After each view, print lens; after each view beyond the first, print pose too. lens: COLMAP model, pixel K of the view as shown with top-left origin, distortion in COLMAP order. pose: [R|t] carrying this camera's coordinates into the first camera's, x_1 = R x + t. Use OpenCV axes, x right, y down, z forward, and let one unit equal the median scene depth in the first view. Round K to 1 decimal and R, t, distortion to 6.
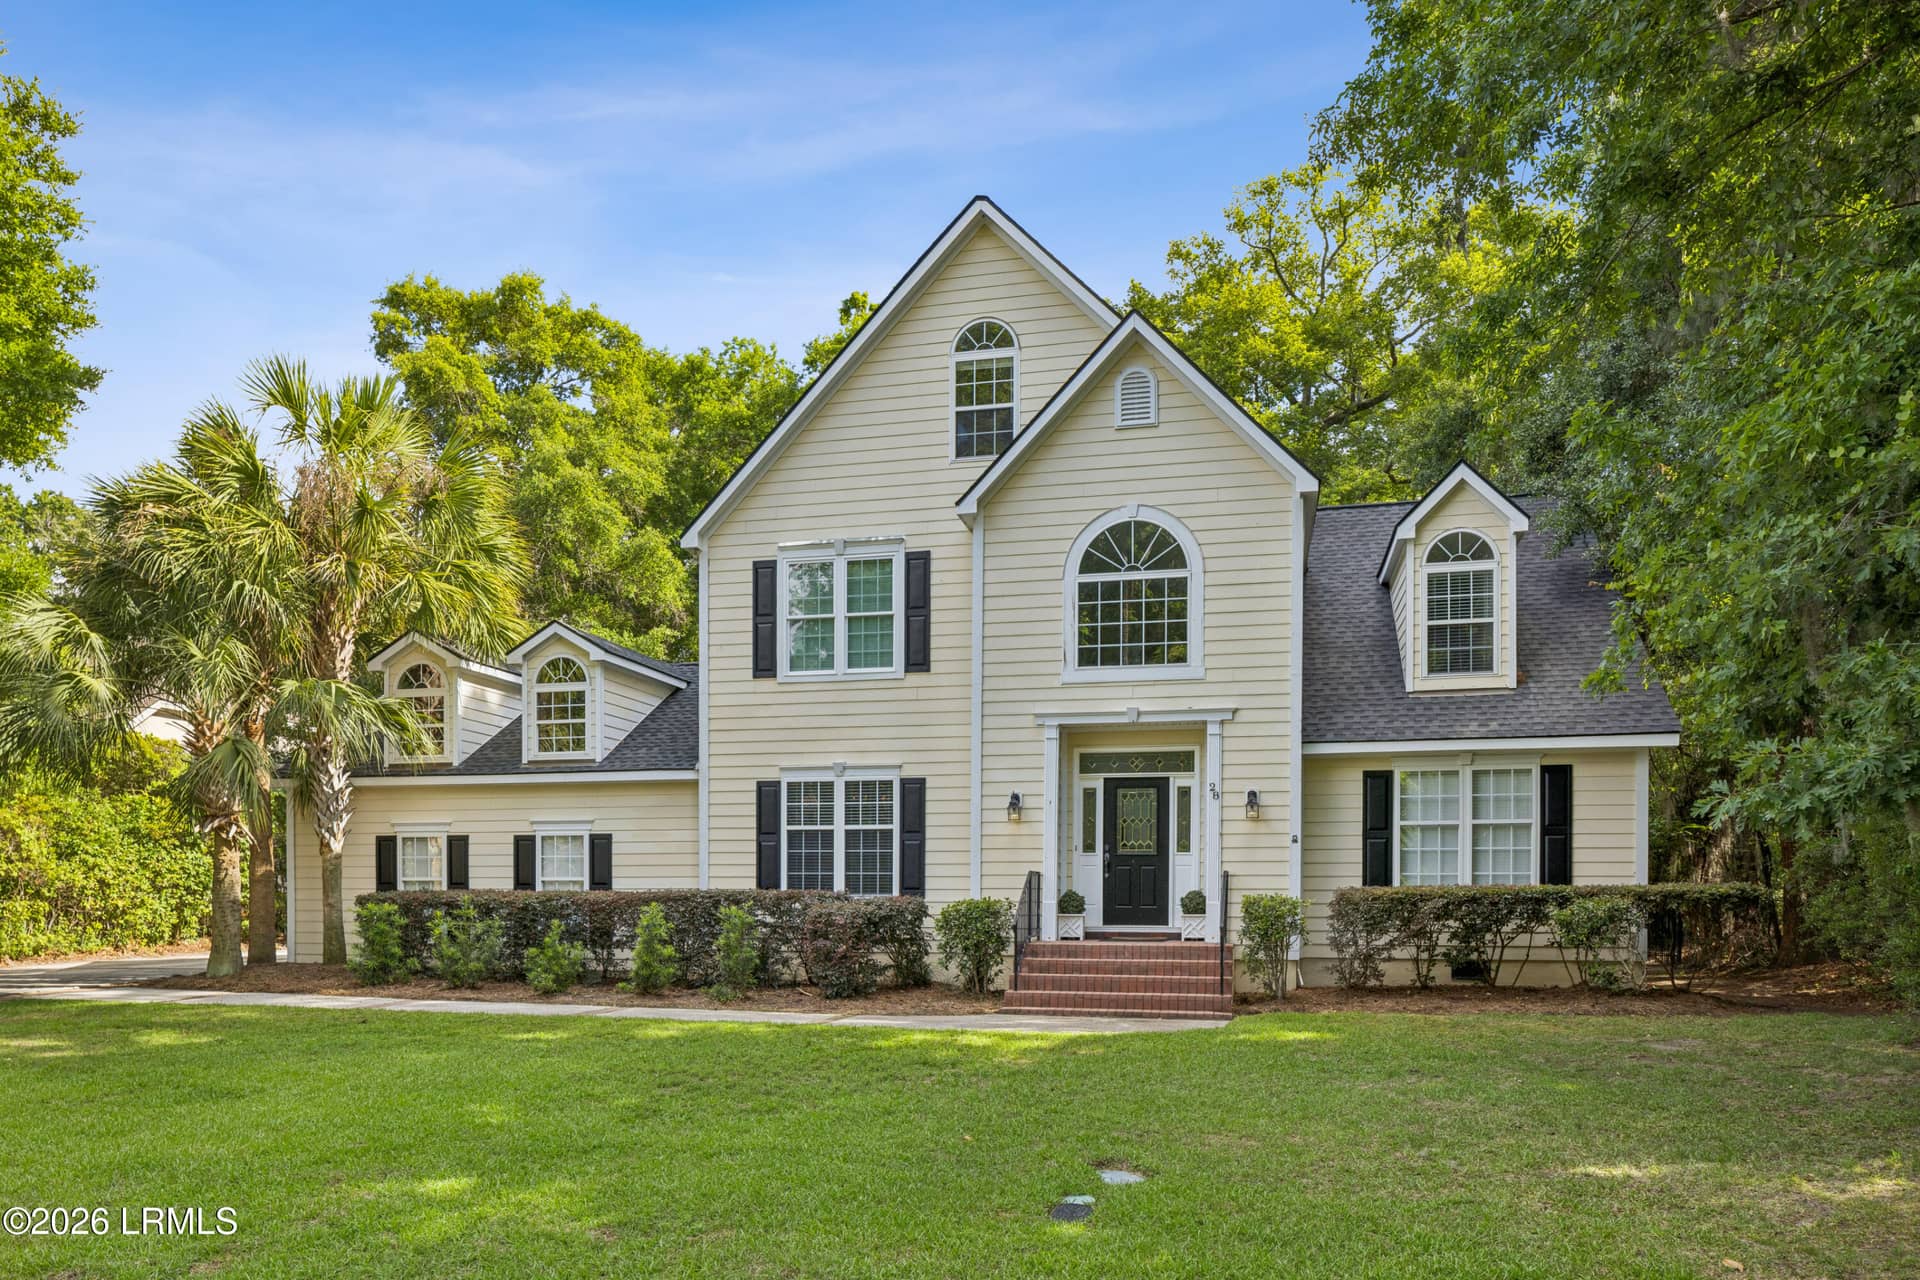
lens RADIAL K [[1319.4, 0, 936.7], [0, 1319.4, 907.0], [0, 0, 1]] dist [-0.000355, -0.001626]
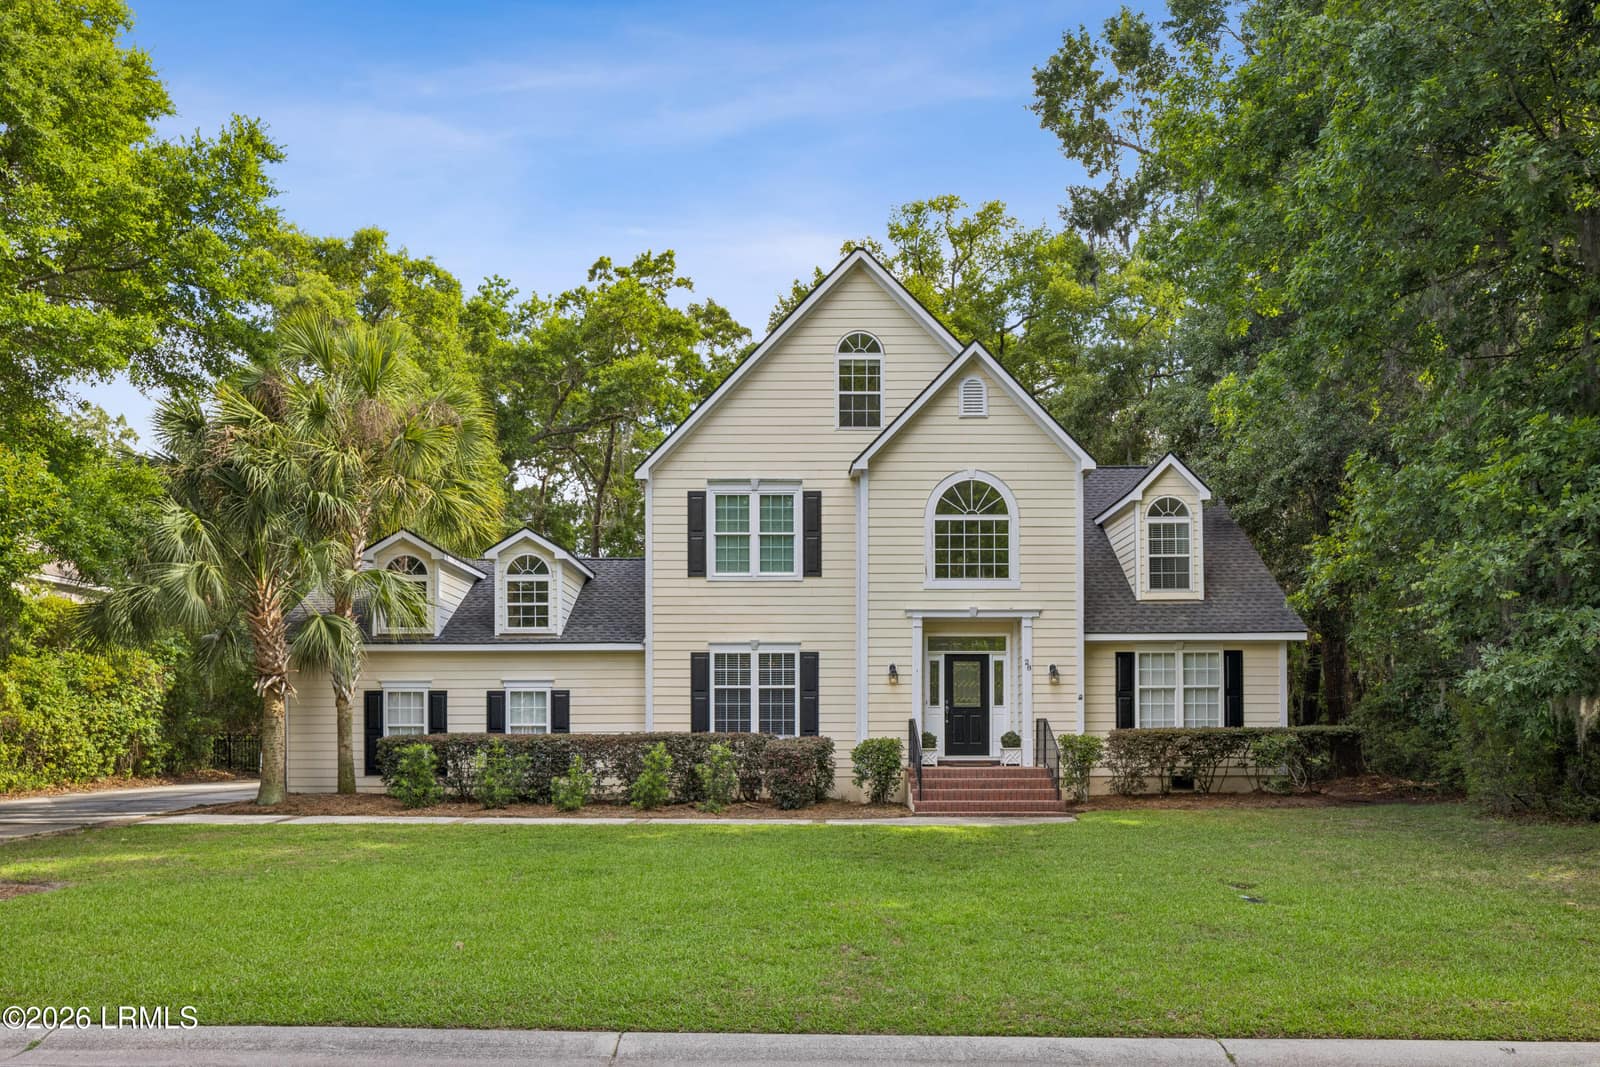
lens RADIAL K [[1107.4, 0, 801.5], [0, 1107.4, 721.5], [0, 0, 1]] dist [-0.003610, 0.000709]
pose [[0.971097, -0.002686, 0.238670, -0.316510], [0.007377, 0.999797, -0.018763, -0.002094], [-0.238571, 0.019981, 0.970920, -0.141351]]
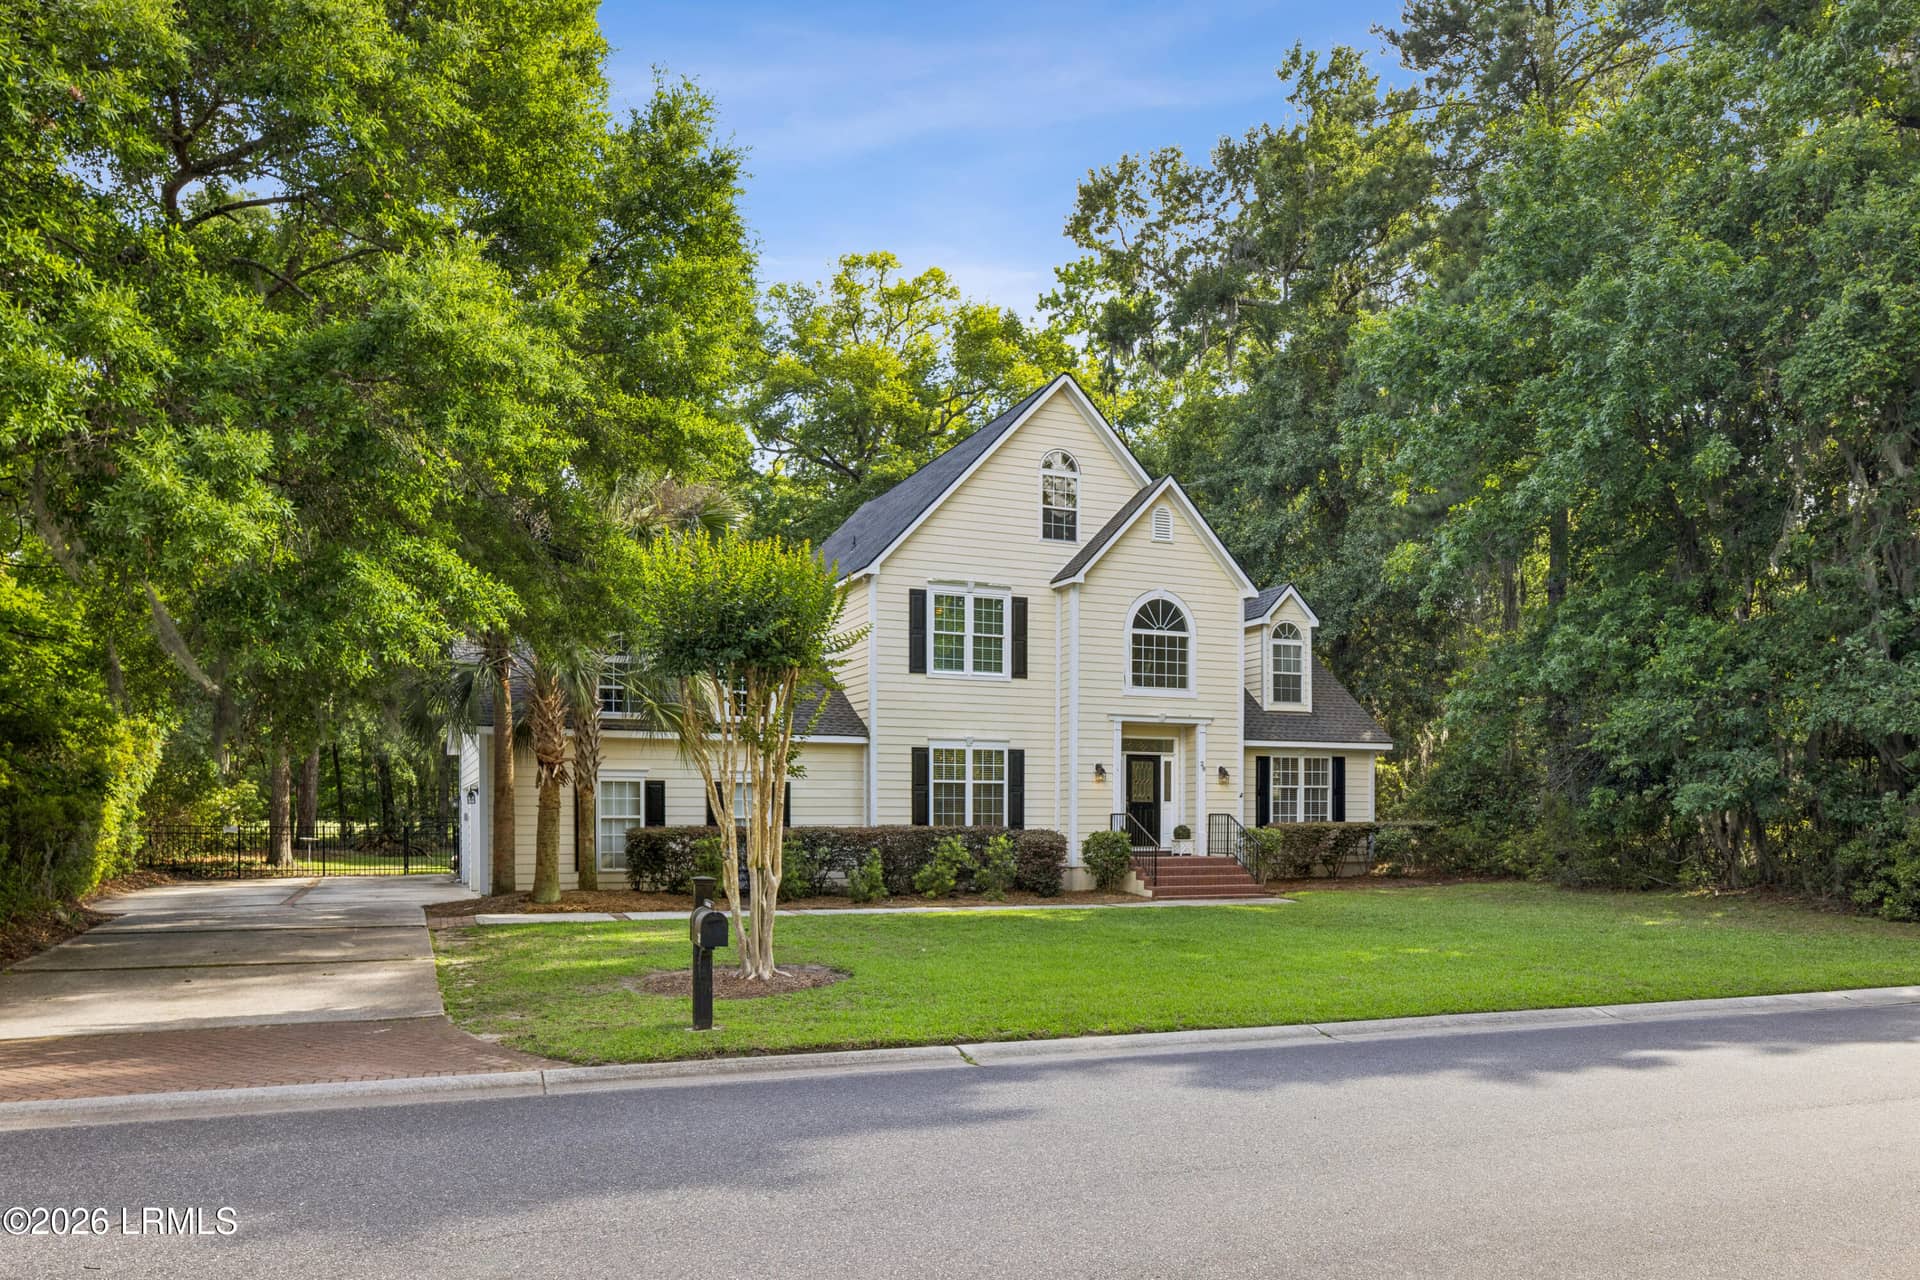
lens RADIAL K [[1307.2, 0, 964.0], [0, 1307.2, 831.0], [0, 0, 1]] dist [-0.002462, -0.000309]
pose [[0.800604, -0.007440, 0.599148, -0.975640], [0.007033, 0.999971, 0.003019, -0.011416], [-0.599153, 0.001796, 0.800633, -0.144552]]
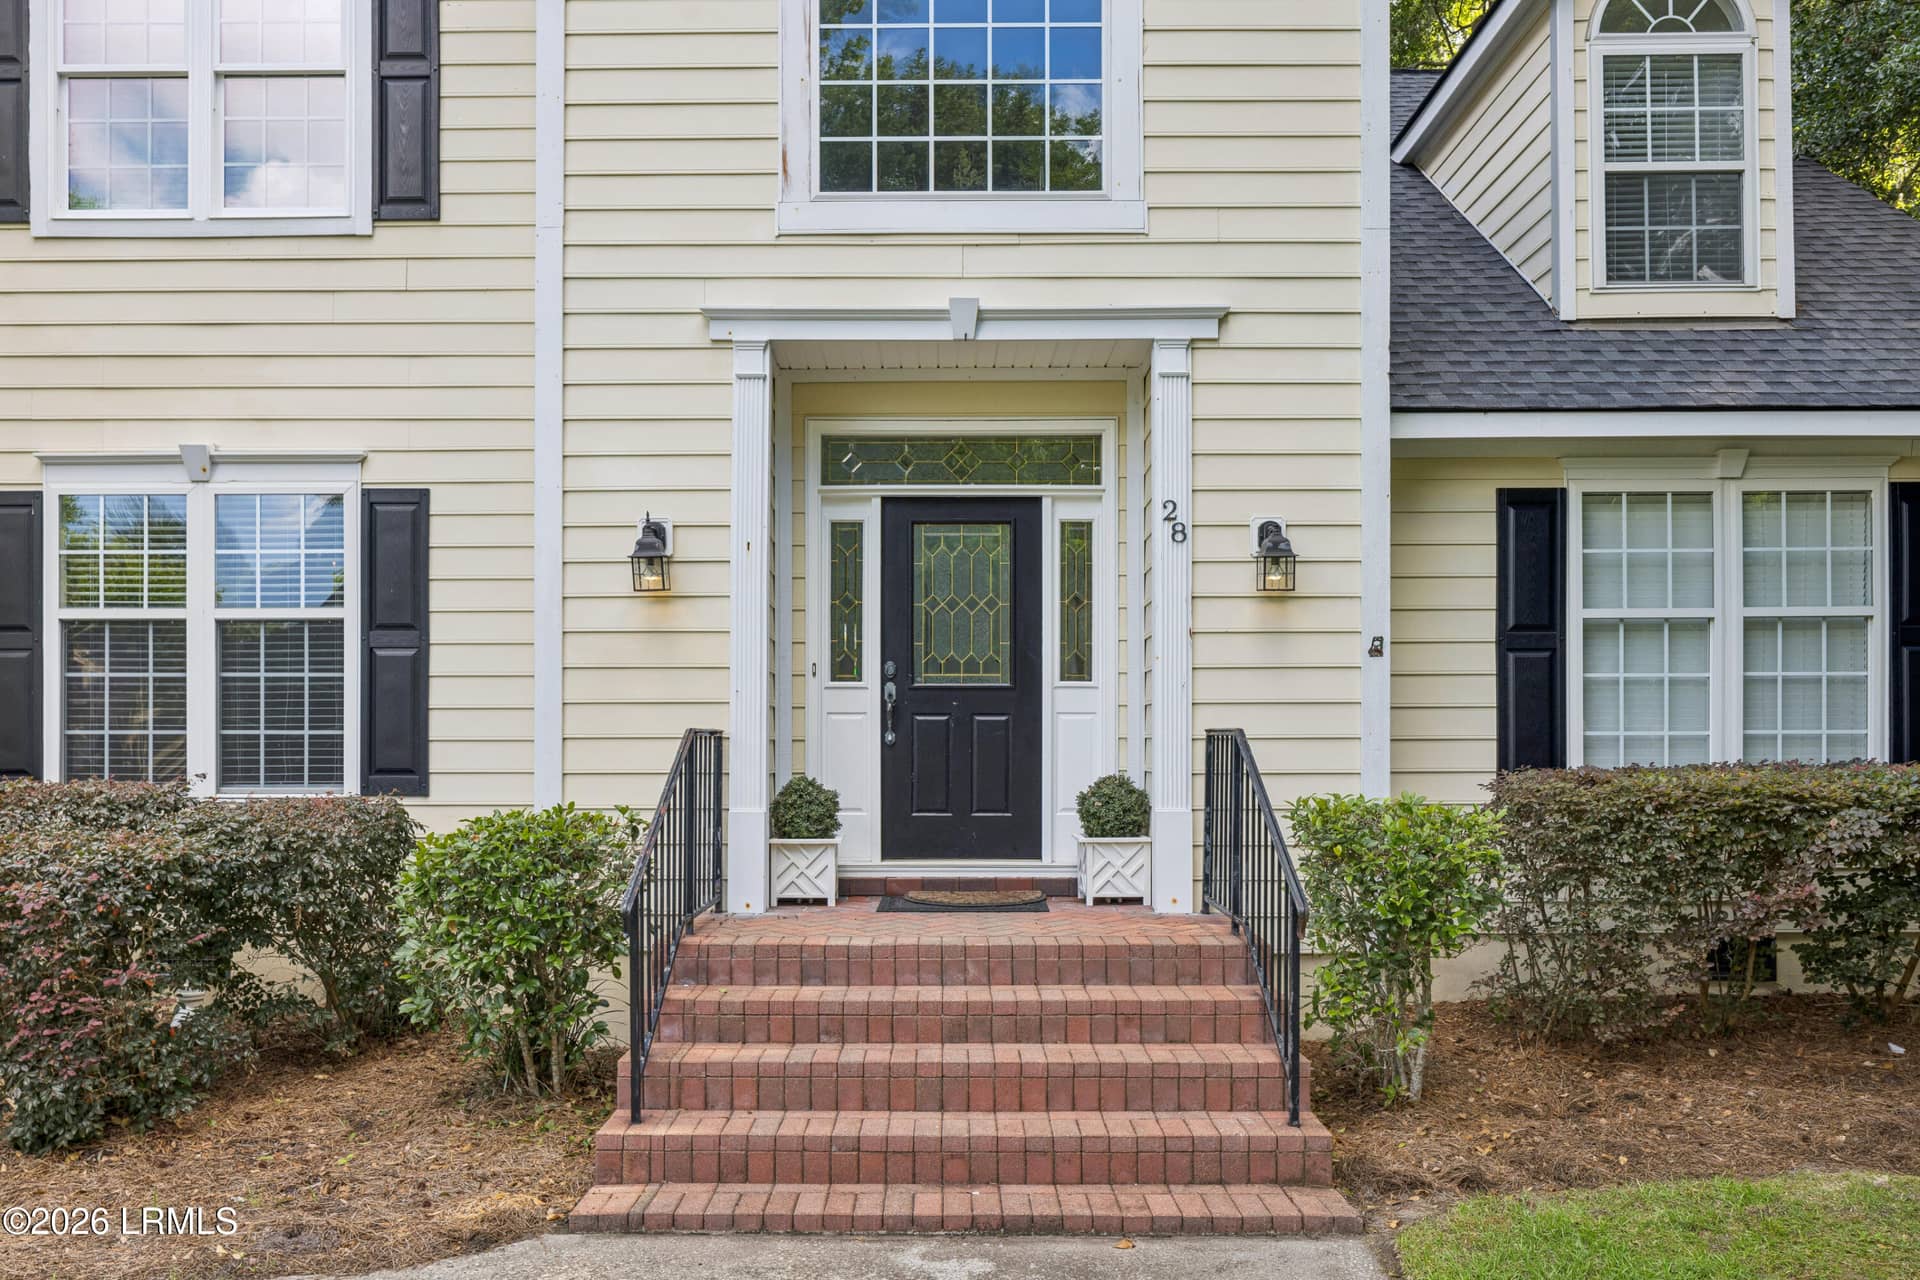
lens RADIAL K [[1327.5, 0, 941.1], [0, 1327.5, 738.5], [0, 0, 1]] dist [-0.005654, -0.000028]
pose [[0.975069, -0.003706, 0.221870, 0.053822], [0.006029, 0.999934, -0.009795, -0.019606], [-0.221819, 0.010888, 0.975027, 0.599913]]
